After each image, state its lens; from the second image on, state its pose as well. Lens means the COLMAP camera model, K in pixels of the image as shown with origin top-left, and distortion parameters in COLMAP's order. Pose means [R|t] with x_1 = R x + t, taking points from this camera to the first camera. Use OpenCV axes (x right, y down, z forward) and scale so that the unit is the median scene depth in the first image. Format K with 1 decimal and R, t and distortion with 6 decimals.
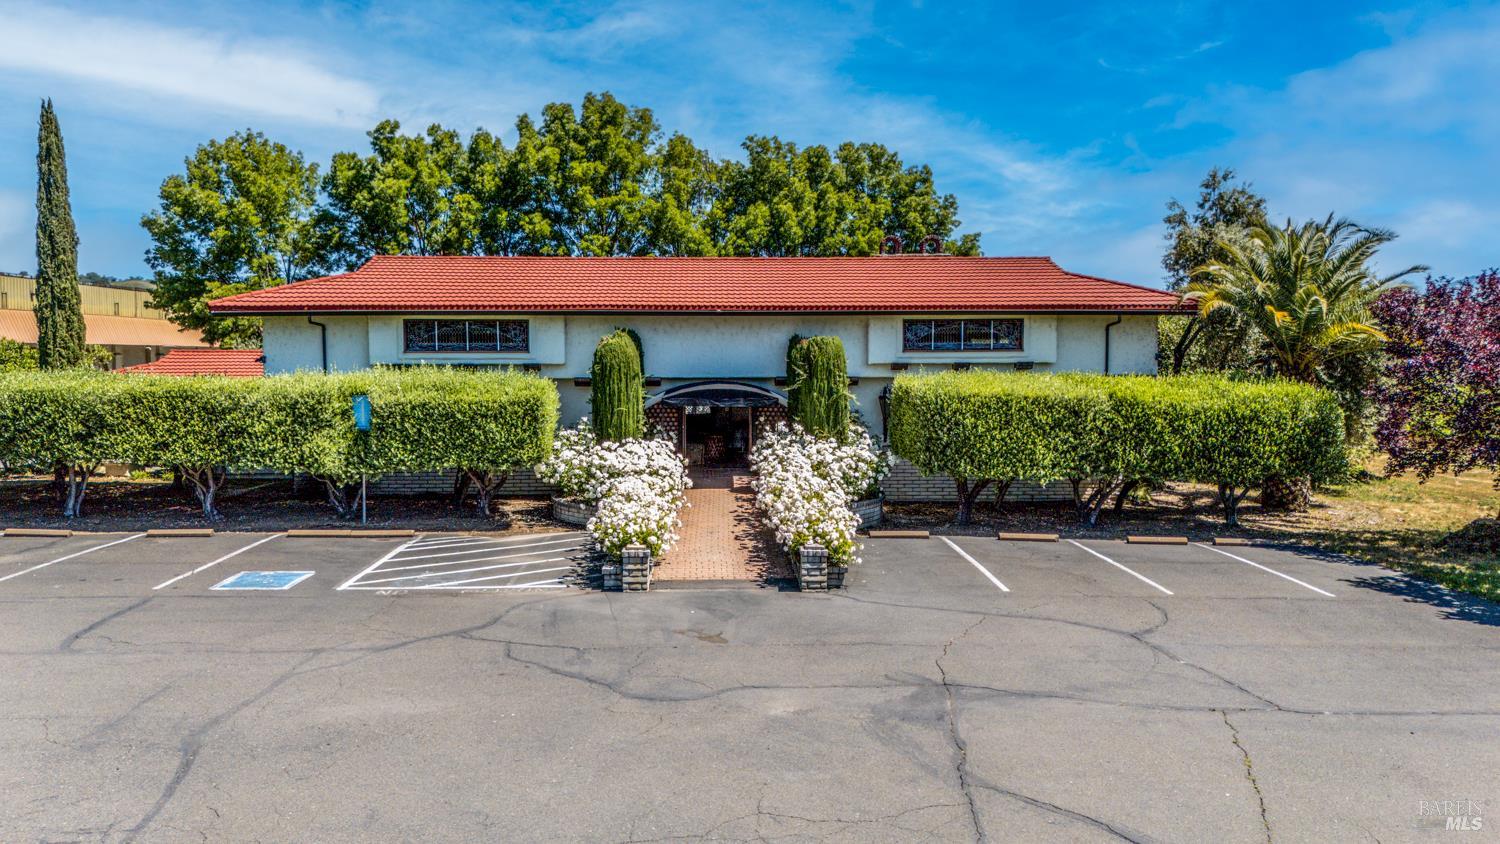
lens RADIAL K [[1041.9, 0, 742.1], [0, 1041.9, 420.2], [0, 0, 1]] dist [-0.000795, 0.000122]
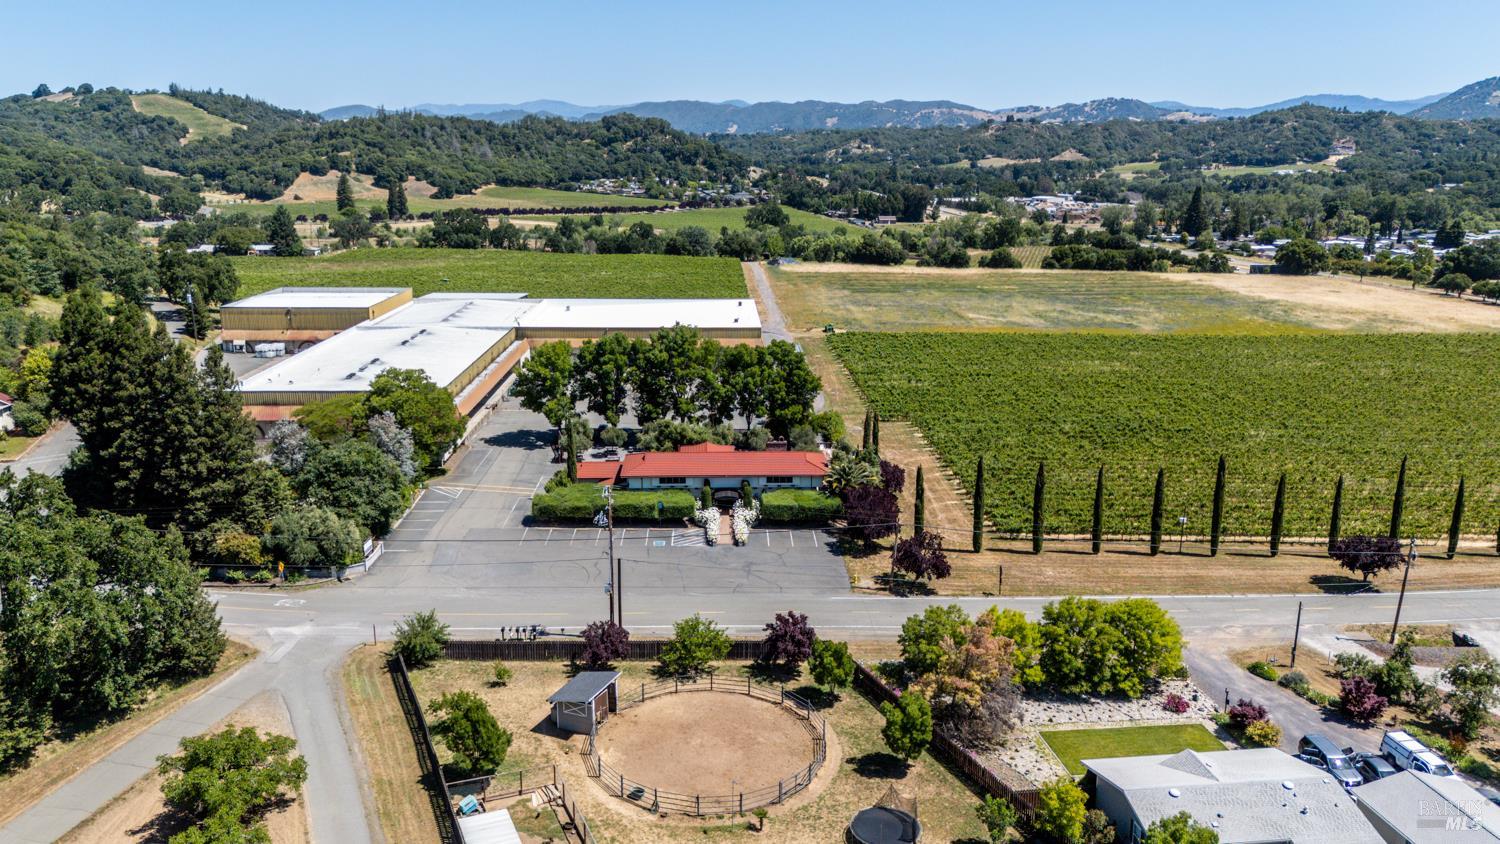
lens RADIAL K [[1041.9, 0, 750.0], [0, 1041.9, 423.6], [0, 0, 1]] dist [-0.000795, 0.000122]
pose [[0.999984, 0.003501, 0.004441, 0.069938], [-0.004320, 0.979688, 0.200483, -1.435071], [-0.003649, -0.200499, 0.979687, -3.994950]]
